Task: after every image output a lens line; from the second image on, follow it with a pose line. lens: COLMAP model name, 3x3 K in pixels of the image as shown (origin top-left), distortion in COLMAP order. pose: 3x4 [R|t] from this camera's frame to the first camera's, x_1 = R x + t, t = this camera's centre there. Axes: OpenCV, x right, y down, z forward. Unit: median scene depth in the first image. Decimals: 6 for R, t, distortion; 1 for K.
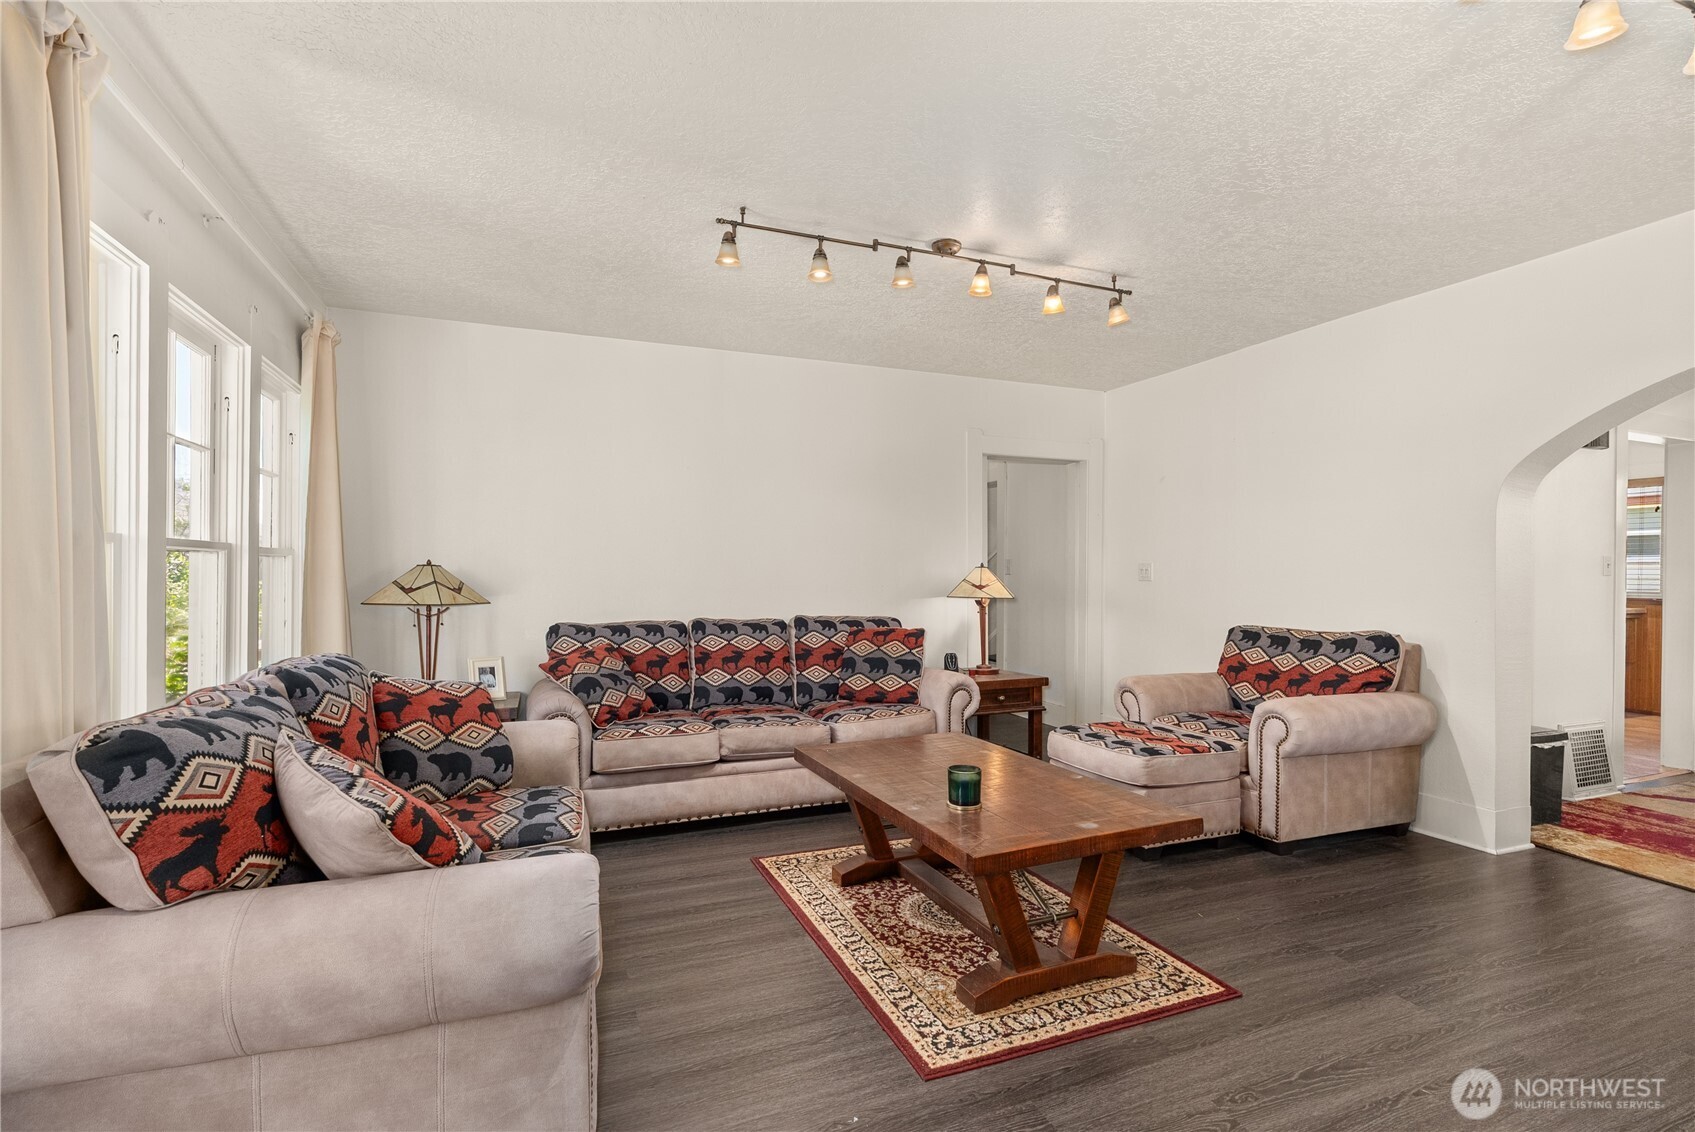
lens RADIAL K [[773.2, 0, 844.4], [0, 773.2, 577.6], [0, 0, 1]] dist [-0.004970, 0.002055]
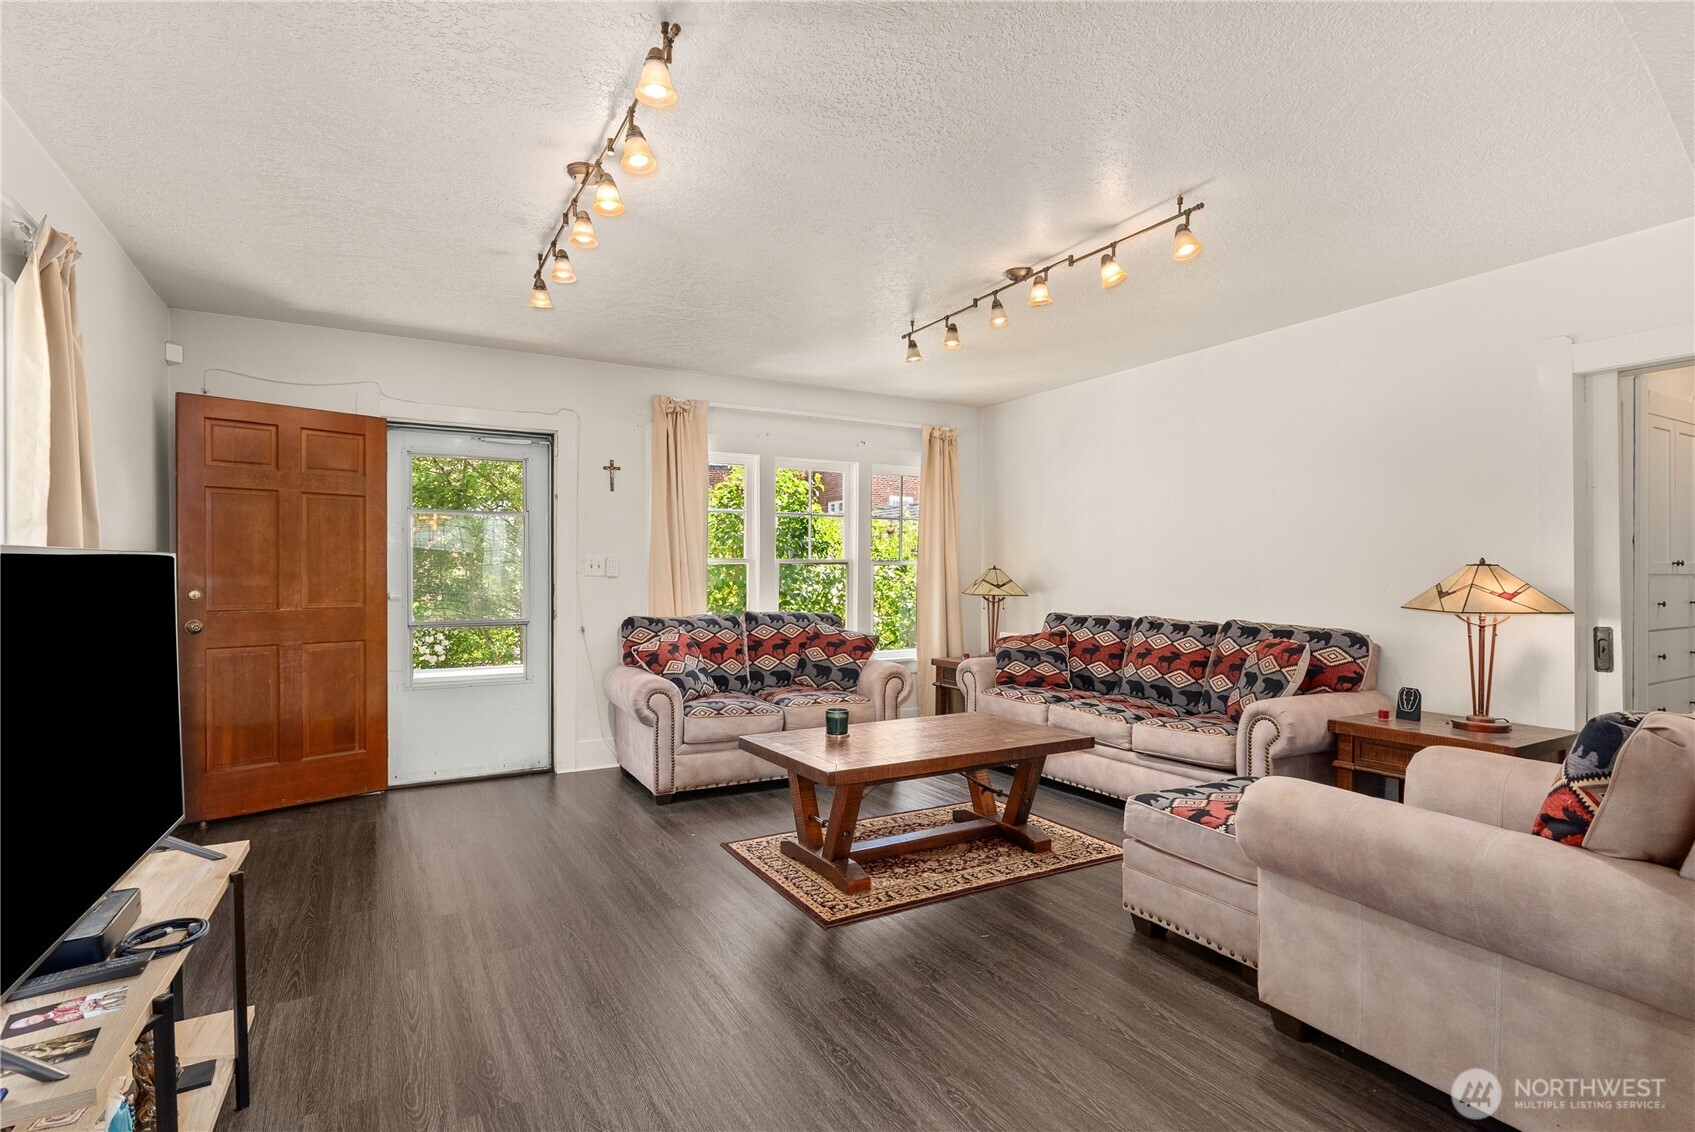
lens RADIAL K [[829.4, 0, 848.7], [0, 829.4, 566.8], [0, 0, 1]] dist [-0.001646, 0.000097]
pose [[0.138787, -0.011186, -0.990259, 1.160376], [-0.012001, 0.999844, -0.012976, 0.004580], [0.990249, 0.013685, 0.138632, 0.557921]]
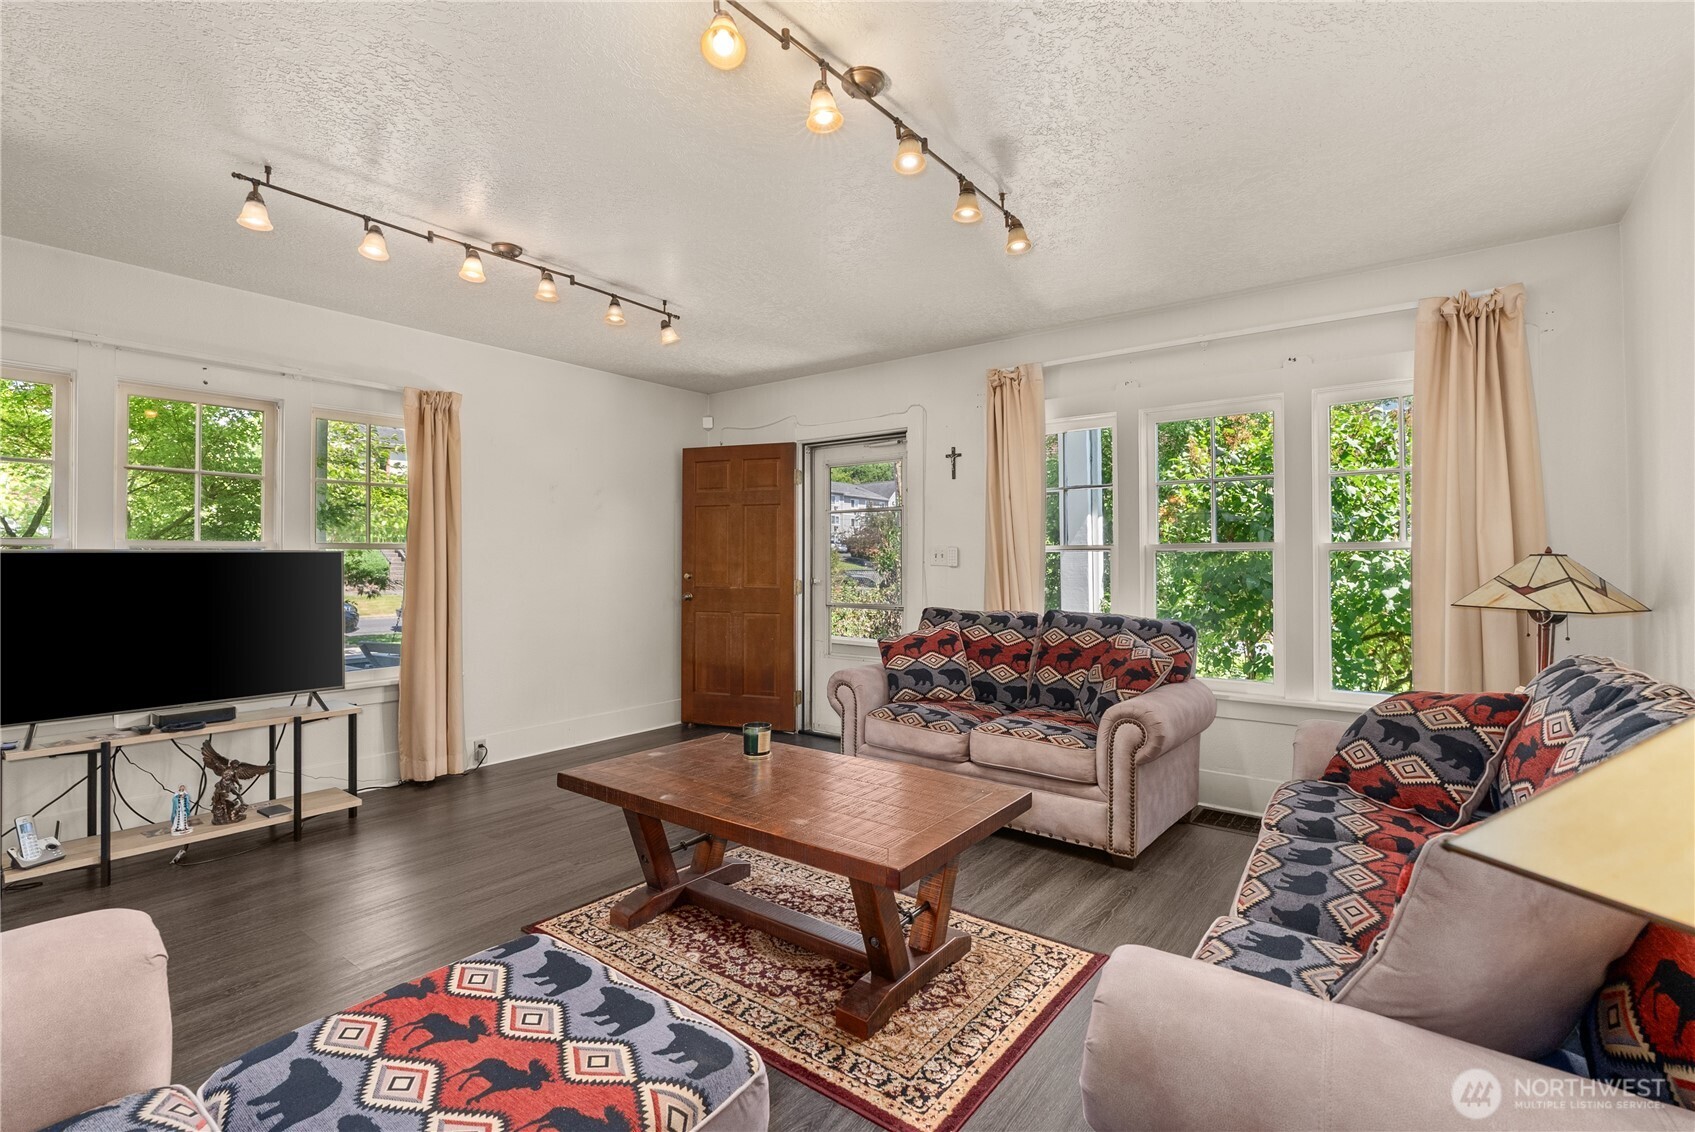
lens RADIAL K [[773.2, 0, 849.5], [0, 773.2, 558.2], [0, 0, 1]] dist [-0.004970, 0.002055]
pose [[-0.860658, -0.006551, -0.509141, 0.426572], [-0.010109, 0.999940, 0.004221, -0.011314], [0.509083, 0.008780, -0.860673, 1.476748]]
